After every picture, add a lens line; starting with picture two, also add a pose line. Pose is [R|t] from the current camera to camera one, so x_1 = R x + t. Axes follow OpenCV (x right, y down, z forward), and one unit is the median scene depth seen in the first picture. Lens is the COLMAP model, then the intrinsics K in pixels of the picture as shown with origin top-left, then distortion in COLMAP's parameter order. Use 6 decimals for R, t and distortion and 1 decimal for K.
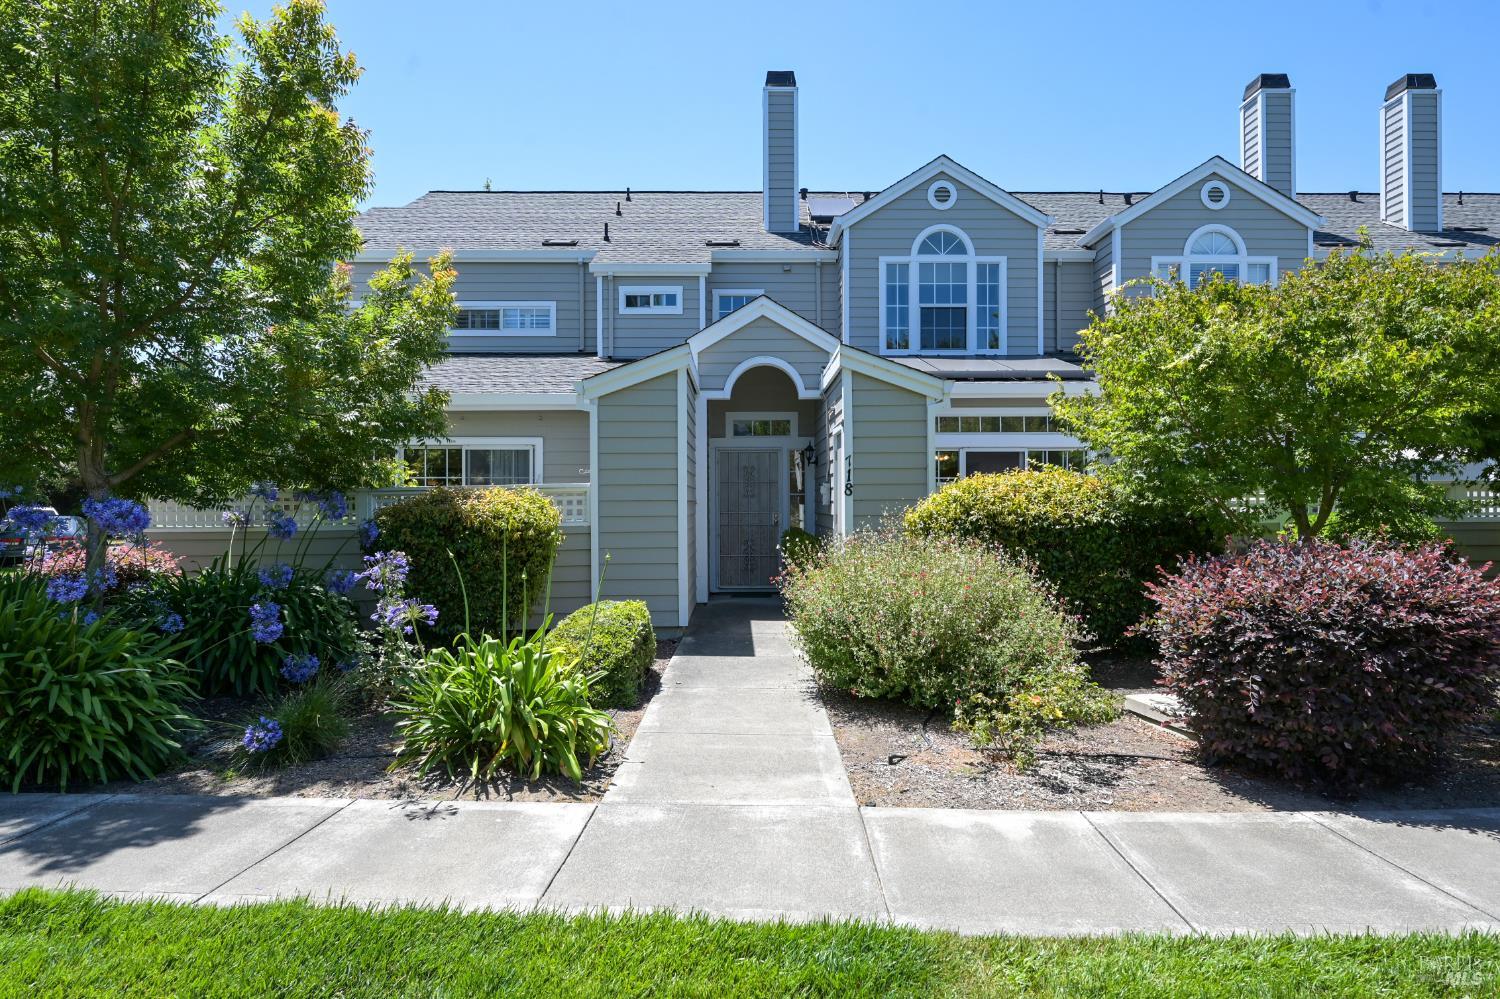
lens RADIAL K [[859.7, 0, 750.0], [0, 859.7, 499.5], [0, 0, 1]] dist [-0.000171, 0.000162]
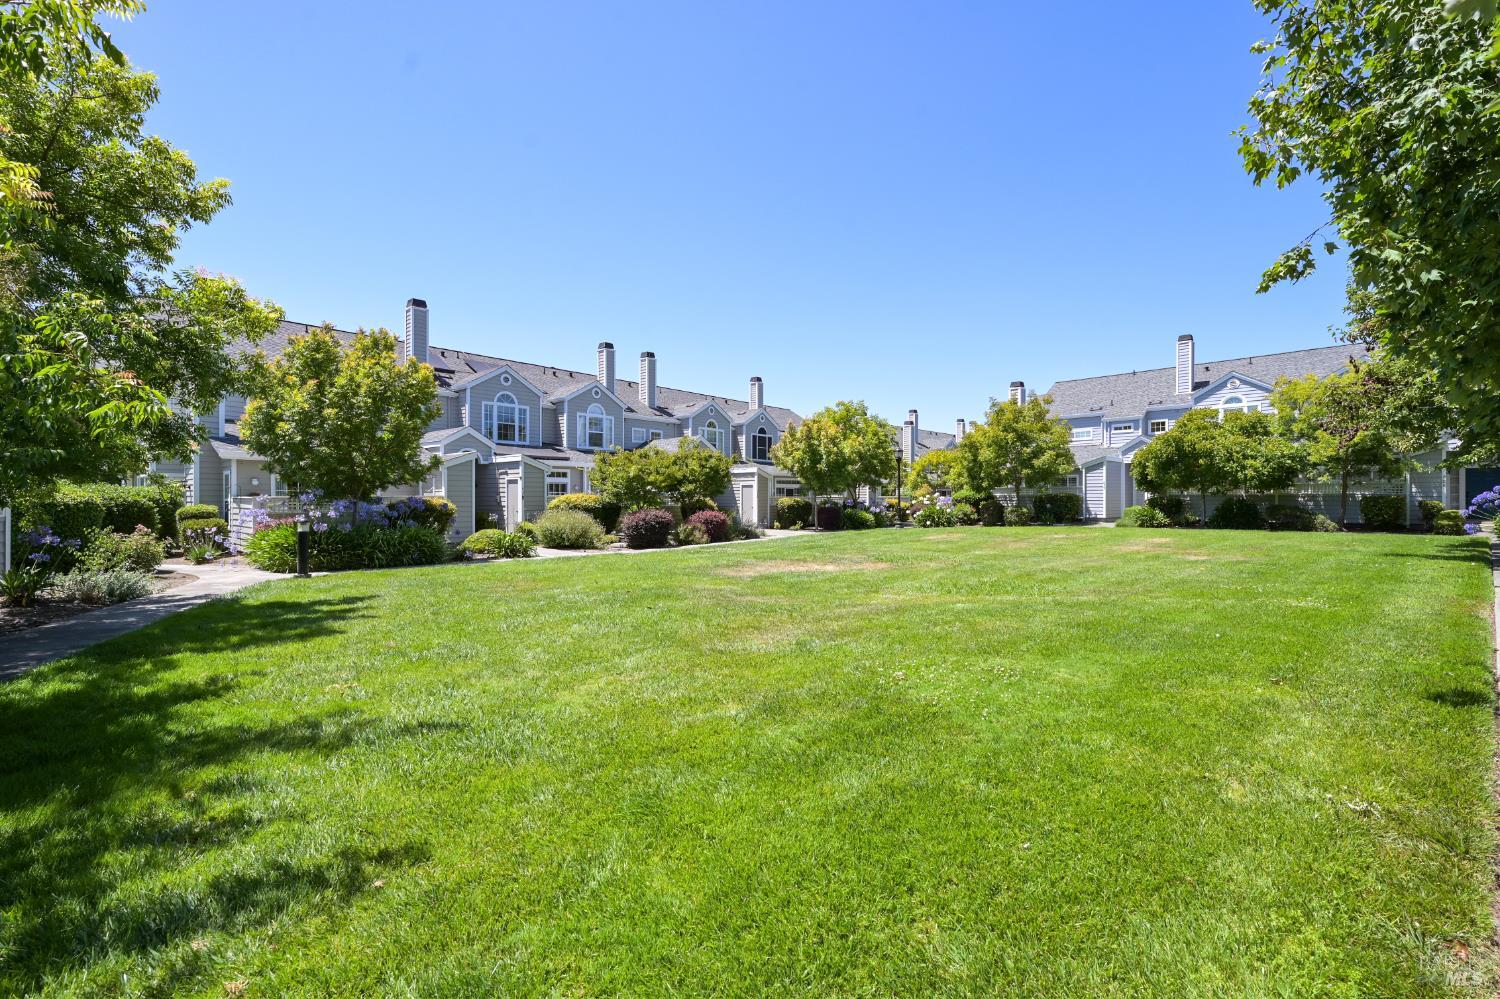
lens RADIAL K [[601.0, 0, 750.0], [0, 601.0, 499.5], [0, 0, 1]] dist [-0.000428, -0.000026]
pose [[0.660339, -0.000964, 0.750967, -0.639607], [-0.008467, 0.999926, 0.008729, -0.019799], [-0.750920, -0.012123, 0.660282, -0.729901]]
